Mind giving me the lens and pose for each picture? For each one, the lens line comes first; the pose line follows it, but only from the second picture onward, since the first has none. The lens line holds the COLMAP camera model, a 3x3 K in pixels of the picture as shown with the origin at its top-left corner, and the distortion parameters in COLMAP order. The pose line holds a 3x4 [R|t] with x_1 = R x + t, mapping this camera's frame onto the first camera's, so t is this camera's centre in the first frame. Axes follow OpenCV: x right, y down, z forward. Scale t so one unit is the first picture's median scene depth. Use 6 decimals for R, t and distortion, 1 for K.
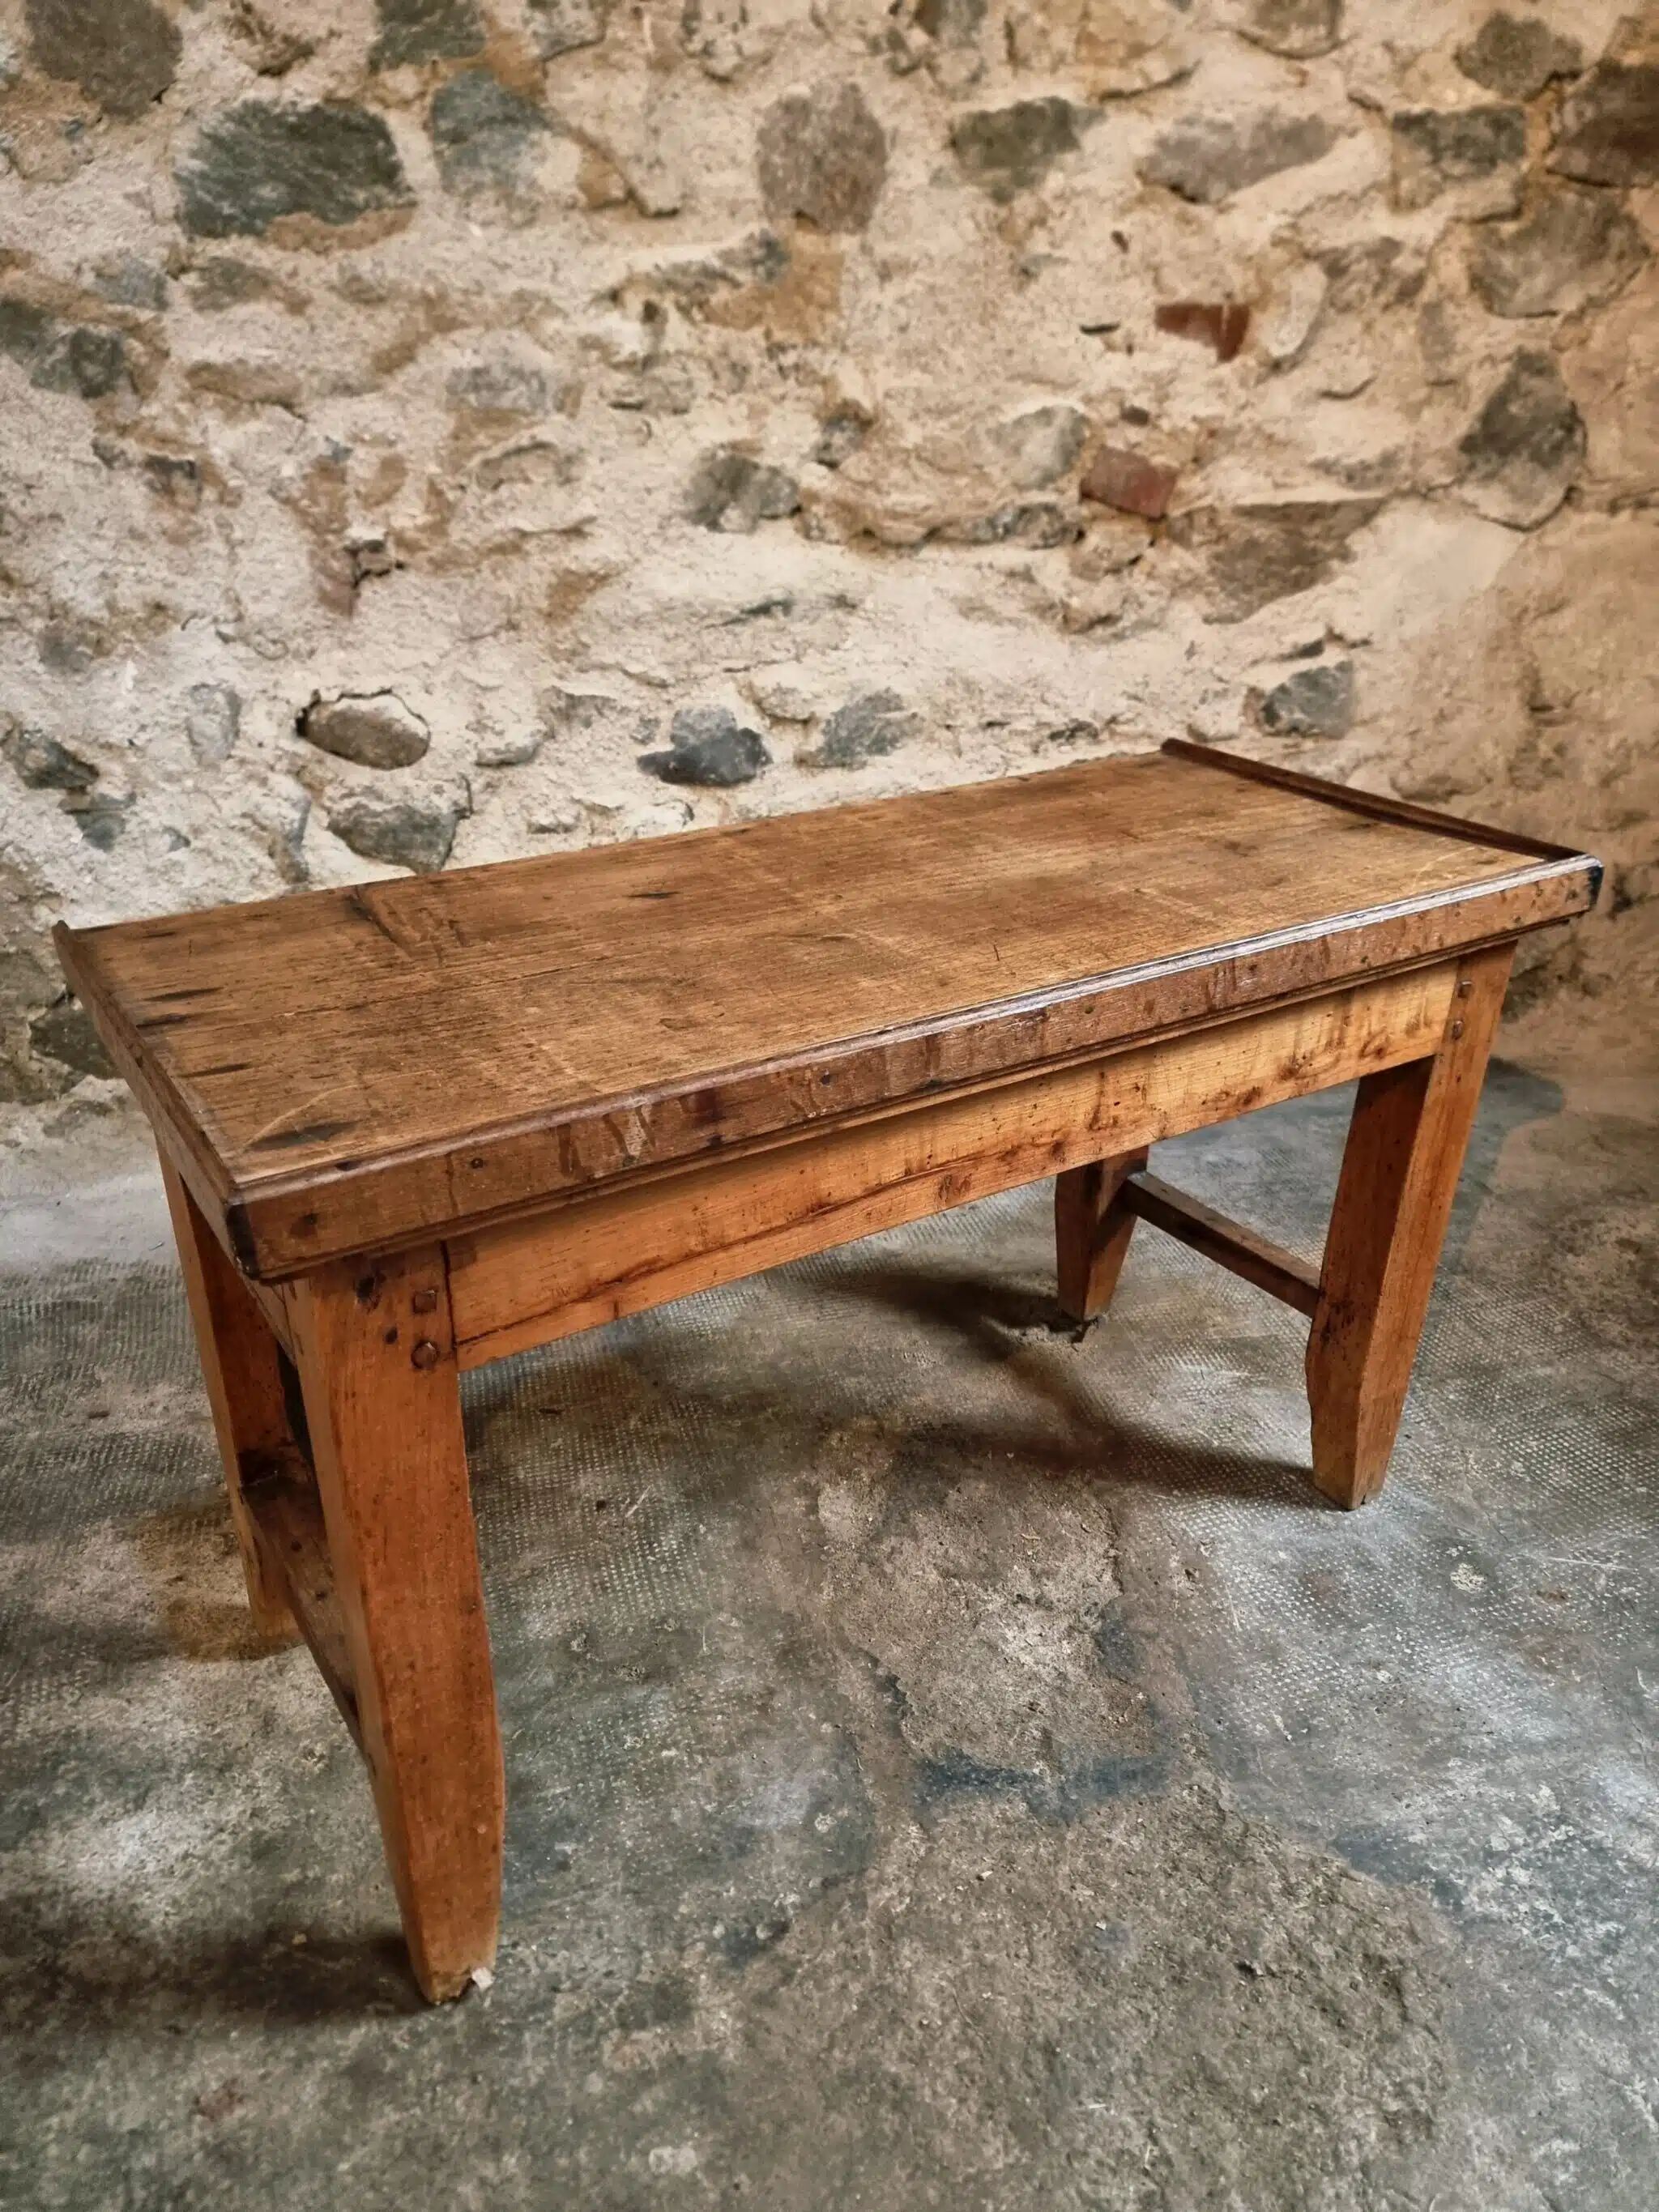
lens RADIAL K [[1530.7, 0, 802.6], [0, 1530.7, 1128.5], [0, 0, 1]] dist [0.054029, -0.048322]
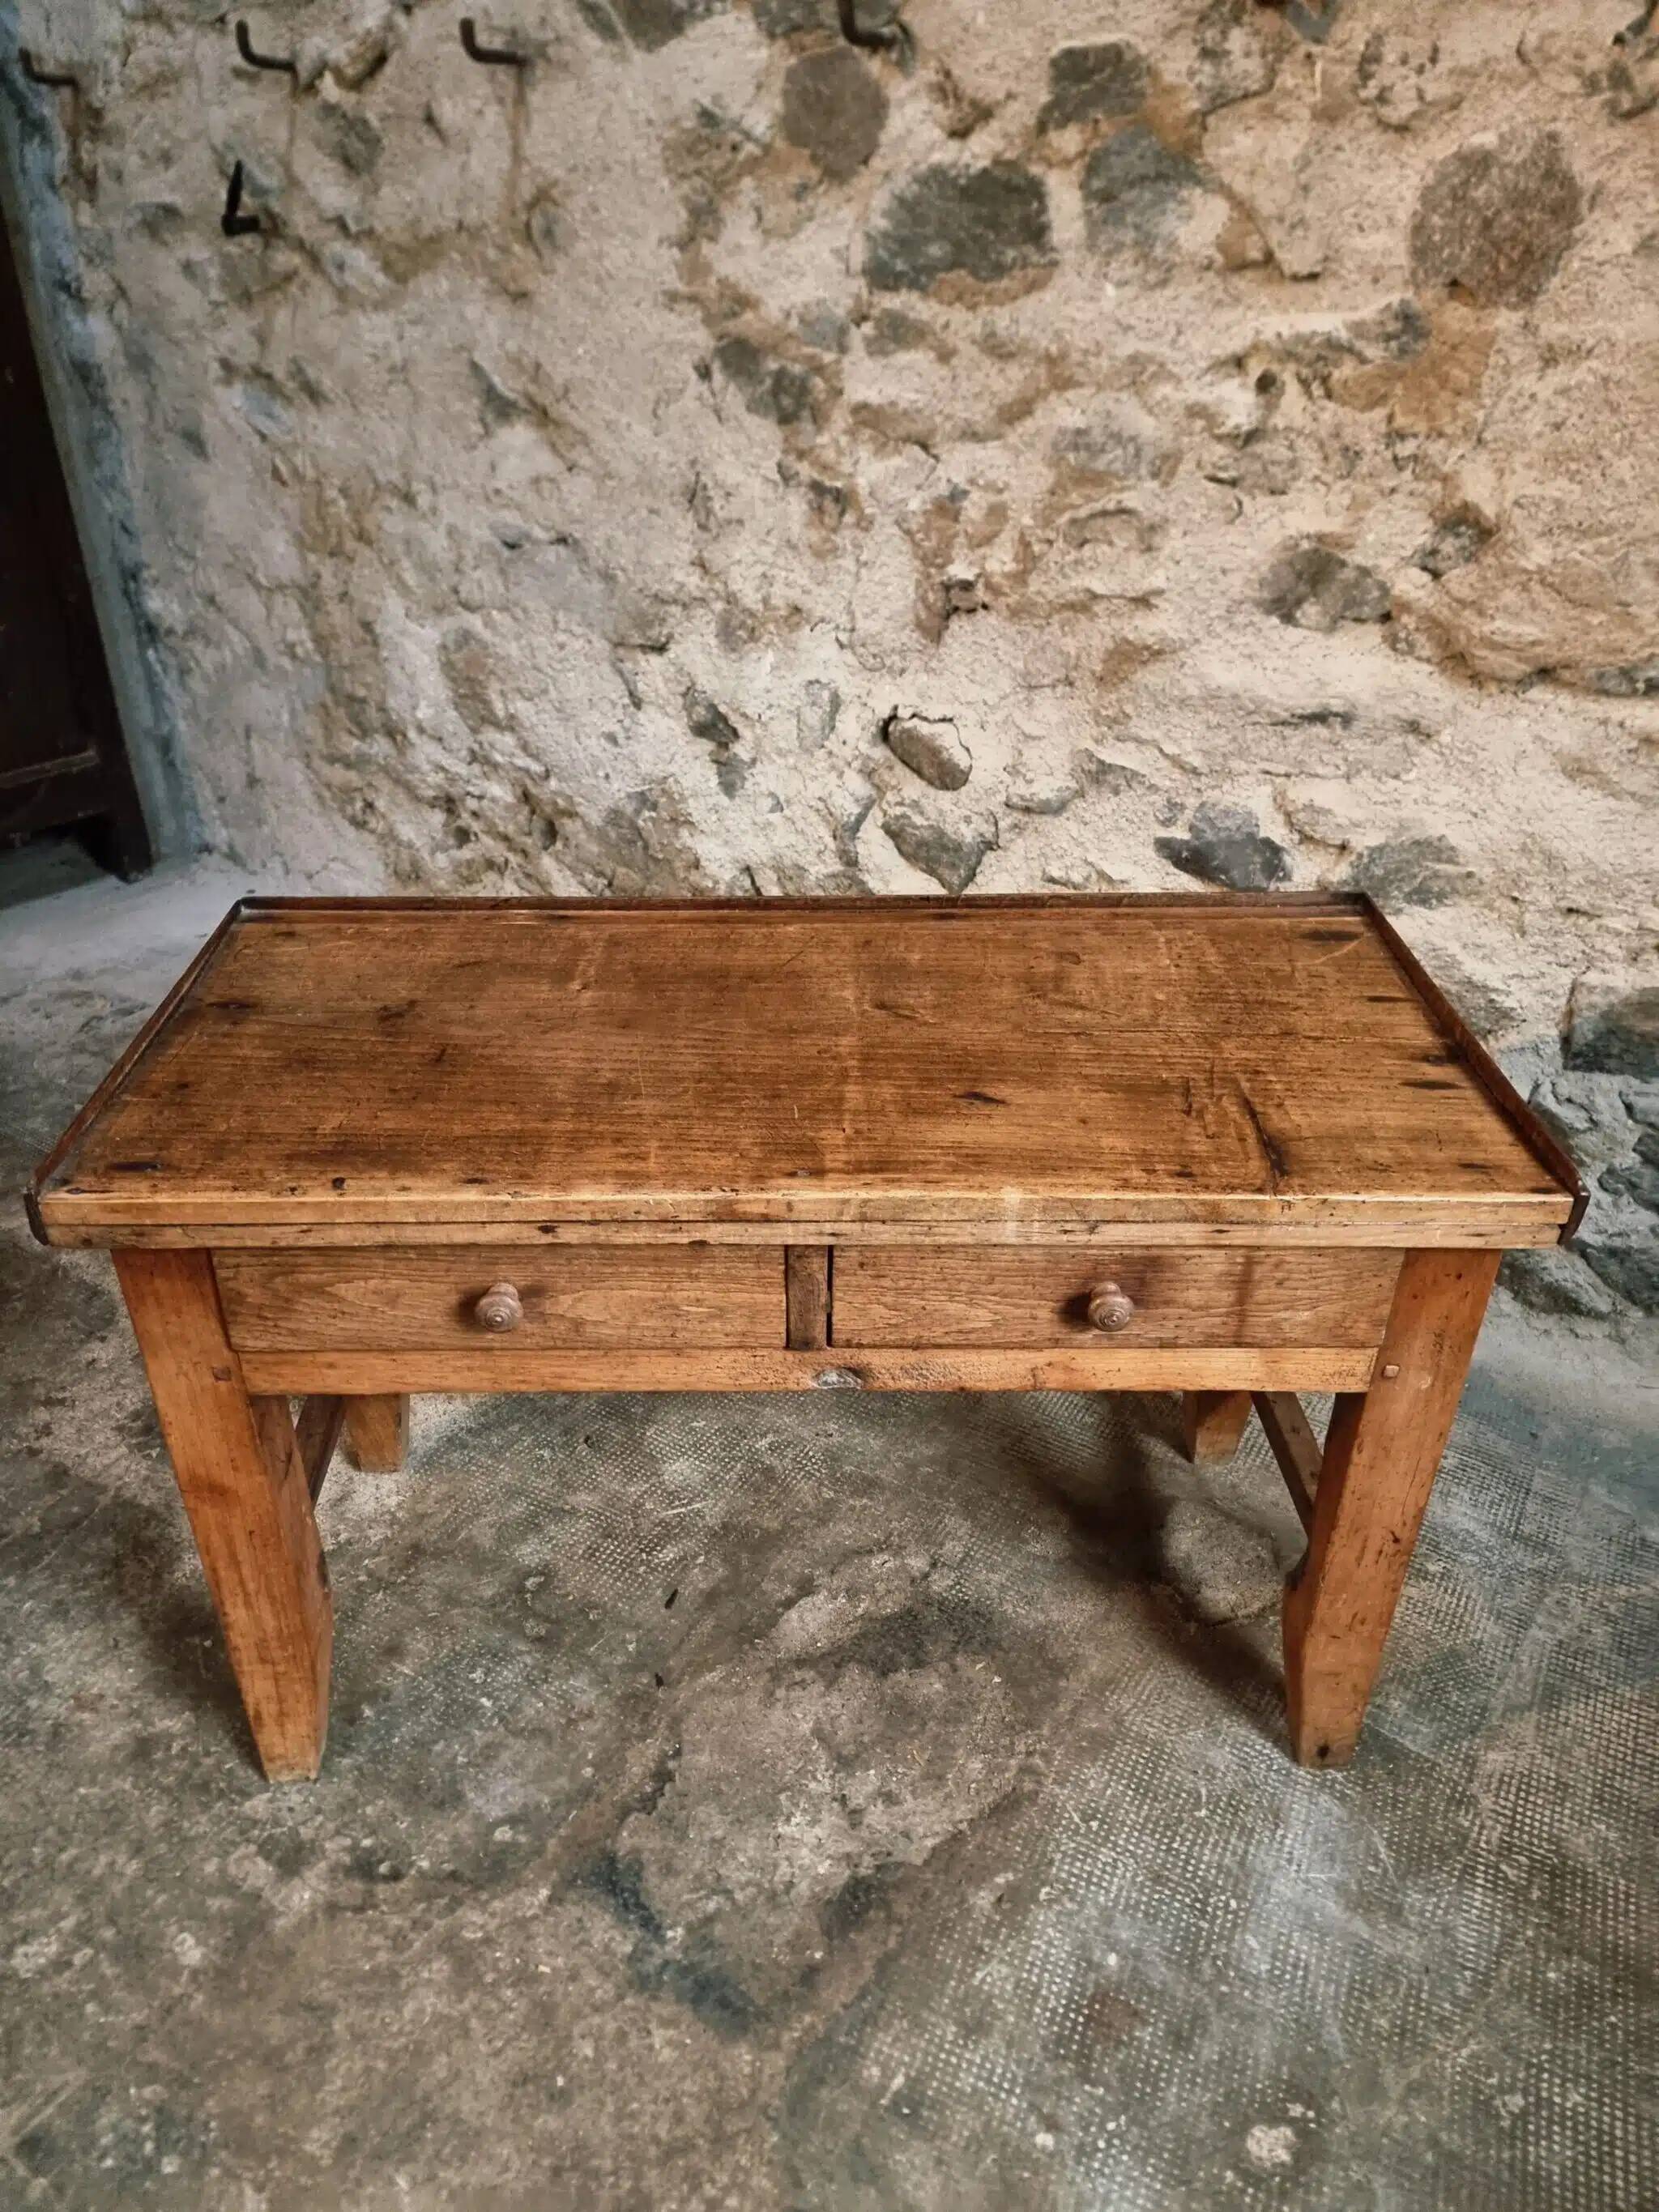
lens RADIAL K [[1526.8, 0, 805.7], [0, 1526.8, 1126.4], [0, 0, 1]] dist [0.066878, -0.063390]
pose [[0.697665, 0.382927, -0.605500, 0.420128], [-0.330865, 0.921856, 0.201768, -0.213356], [0.635446, 0.059572, 0.769844, 0.149391]]
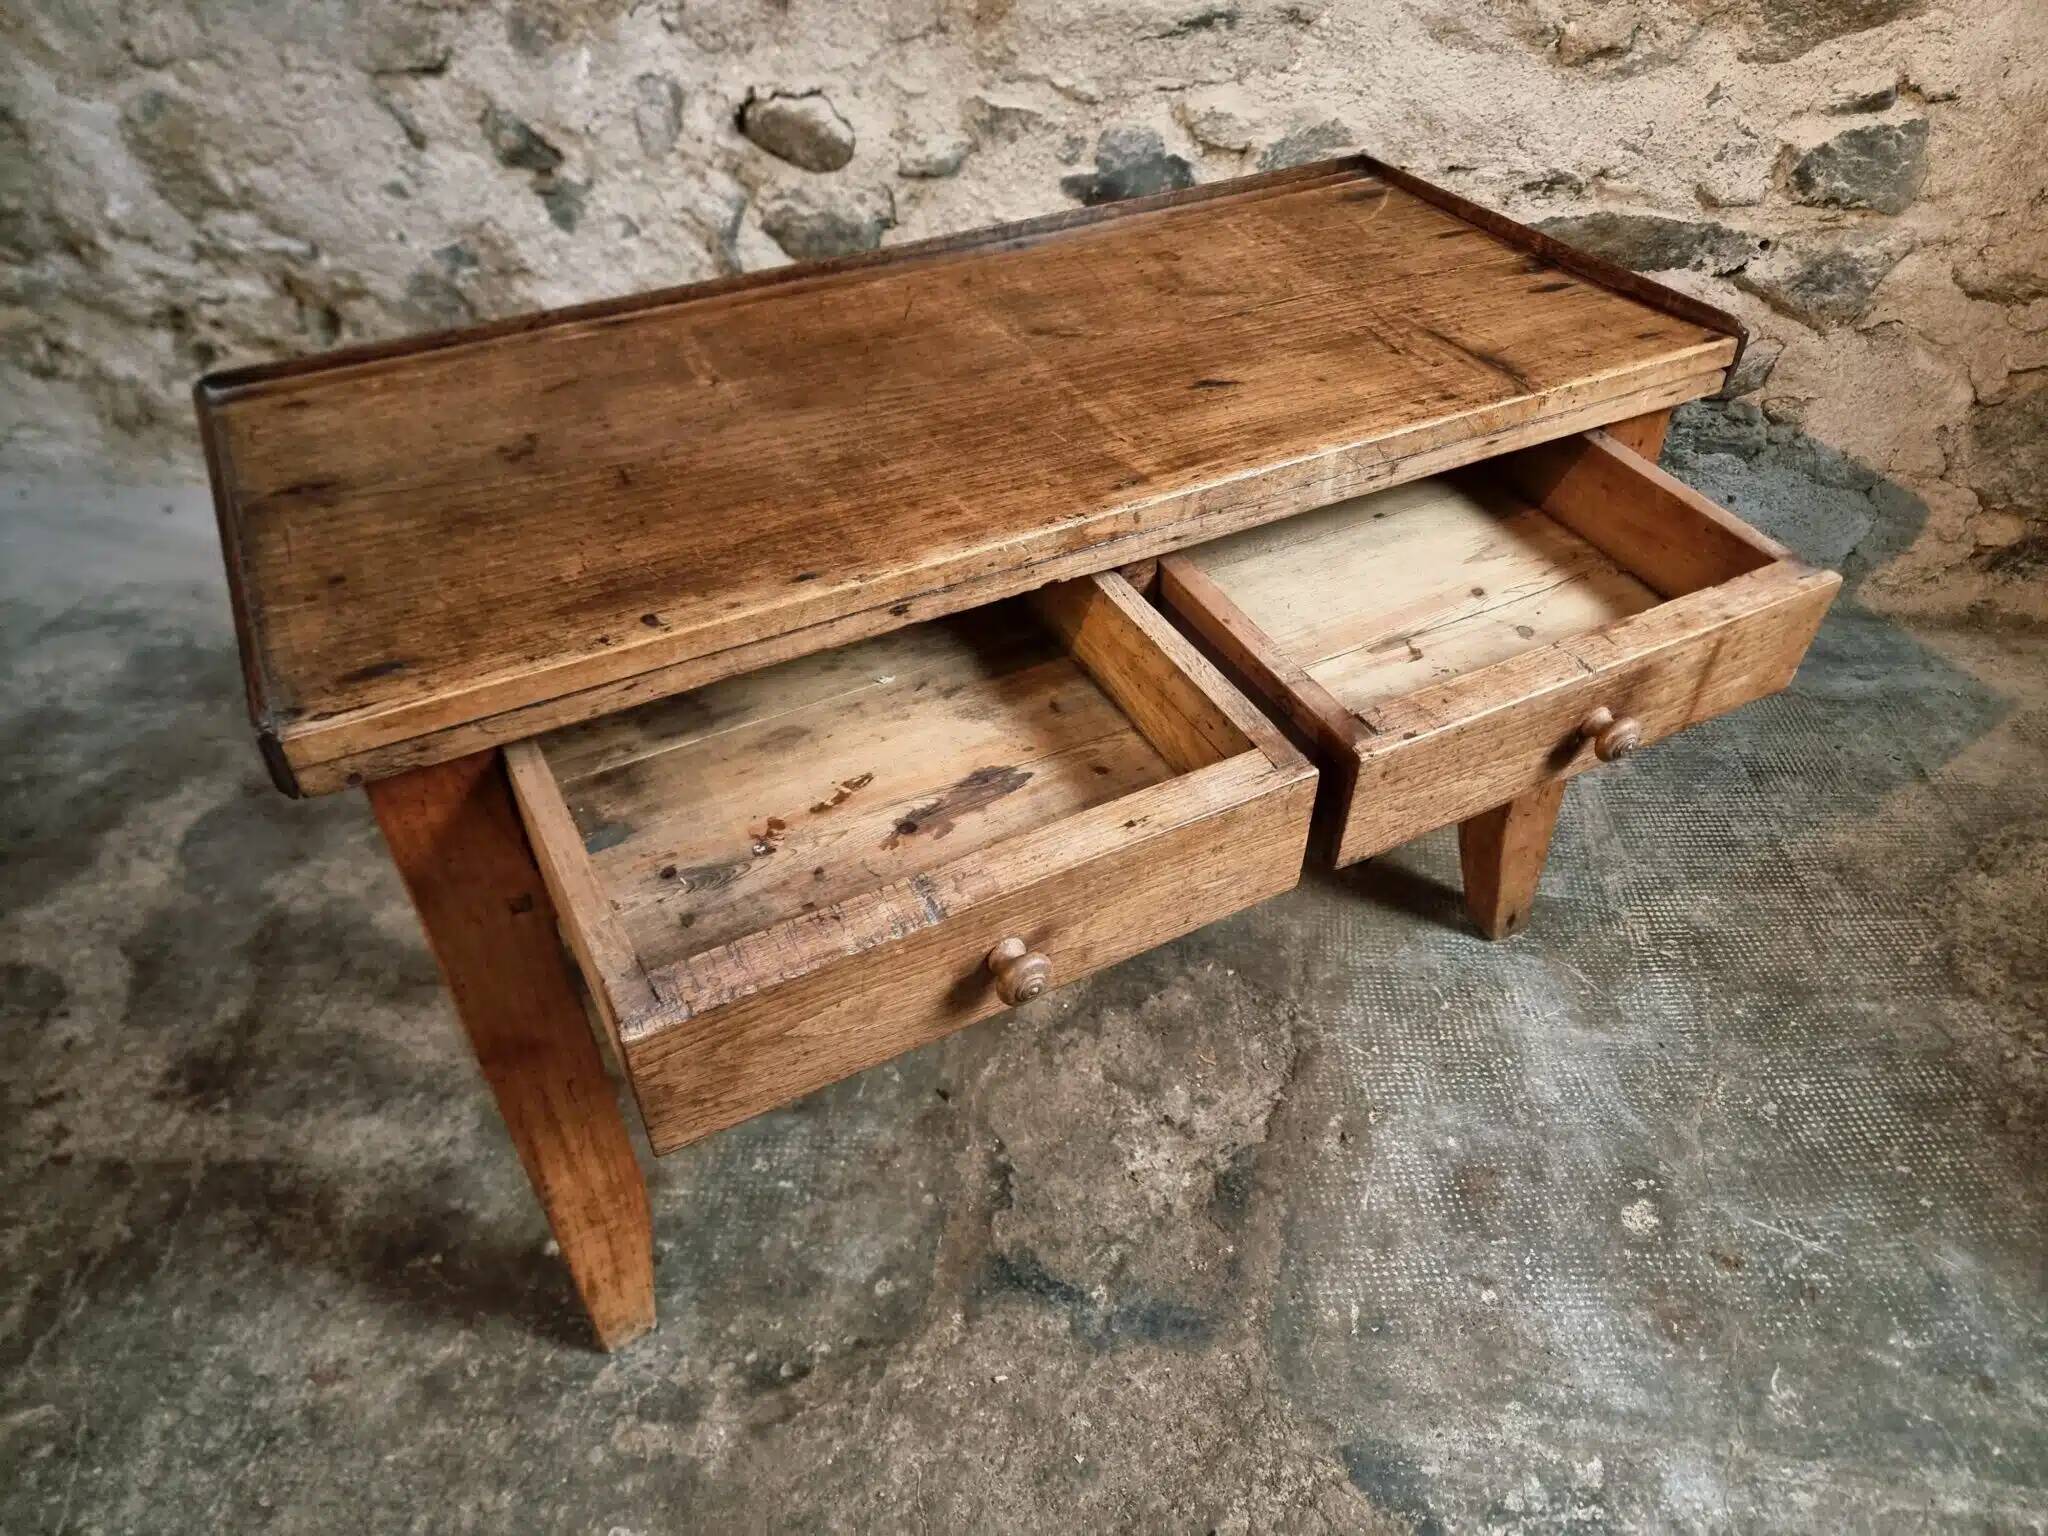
lens RADIAL K [[1424.9, 0, 1050.4], [0, 1424.9, 761.2], [0, 0, 1]] dist [0.038500, -0.023313]
pose [[0.948535, 0.188355, -0.254566, 0.199363], [-0.132401, 0.966128, 0.221509, -0.094094], [0.287666, -0.176405, 0.941345, 0.094735]]
